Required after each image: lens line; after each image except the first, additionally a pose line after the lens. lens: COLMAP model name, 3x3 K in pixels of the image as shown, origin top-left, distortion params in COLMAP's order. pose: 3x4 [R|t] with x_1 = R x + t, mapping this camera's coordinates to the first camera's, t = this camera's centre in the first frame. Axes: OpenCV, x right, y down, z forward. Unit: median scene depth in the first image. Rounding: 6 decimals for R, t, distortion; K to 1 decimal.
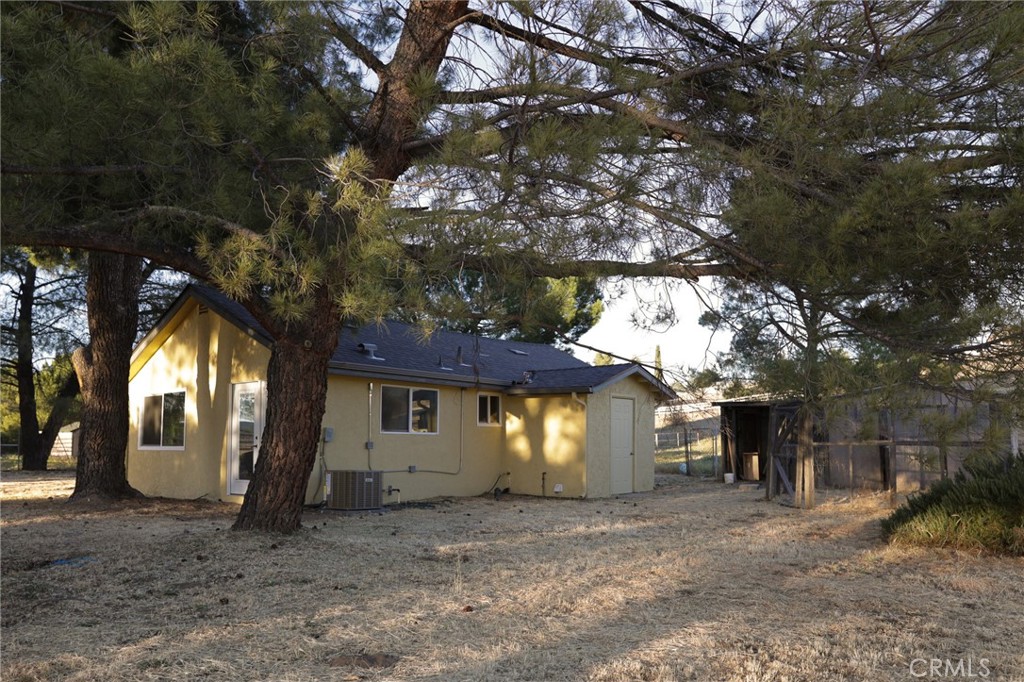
lens RADIAL K [[694.1, 0, 510.4], [0, 694.1, 337.0], [0, 0, 1]] dist [-0.057986, 0.049830]
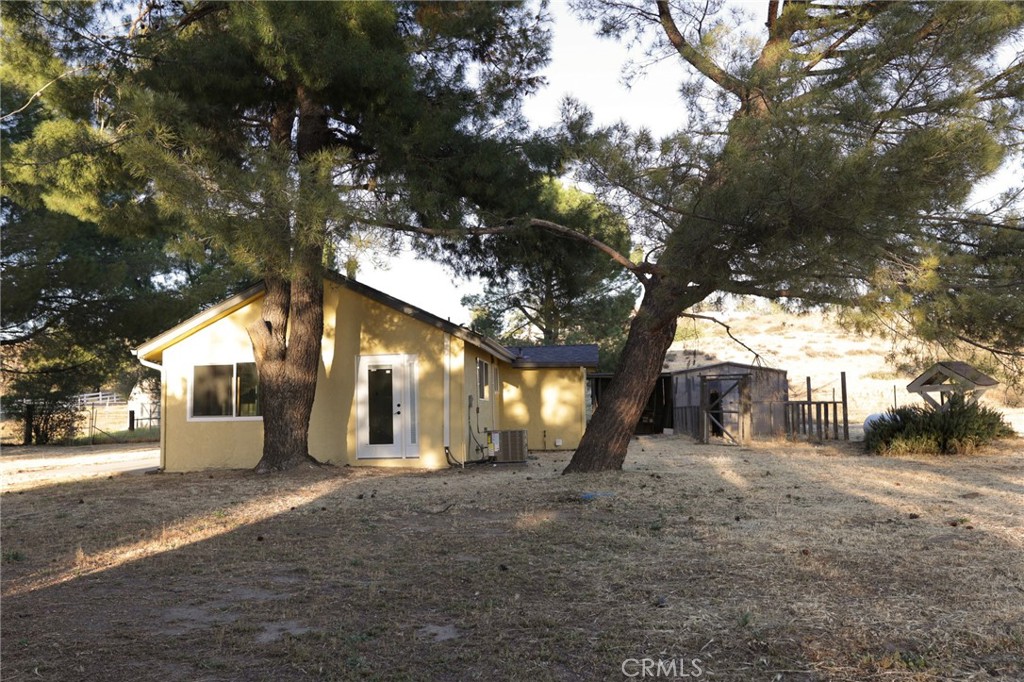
lens RADIAL K [[694.1, 0, 510.4], [0, 694.1, 337.0], [0, 0, 1]] dist [-0.057986, 0.049830]
pose [[0.857023, 0.033574, 0.514184, -0.634452], [-0.055742, 0.998060, 0.027741, -0.003810], [-0.512255, -0.052437, 0.857231, -0.028435]]
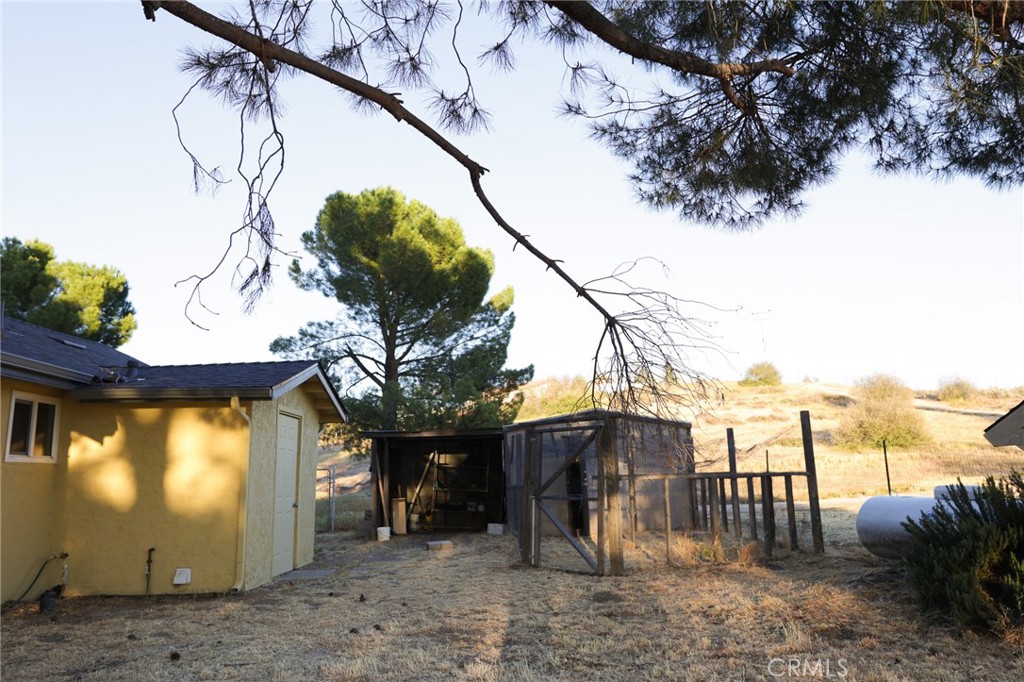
lens RADIAL K [[694.1, 0, 510.4], [0, 694.1, 337.0], [0, 0, 1]] dist [-0.057986, 0.049830]
pose [[0.778583, 0.099416, 0.619617, -0.074846], [-0.057487, 0.994519, -0.087332, 0.062597], [-0.624903, 0.032375, 0.780030, 0.403375]]
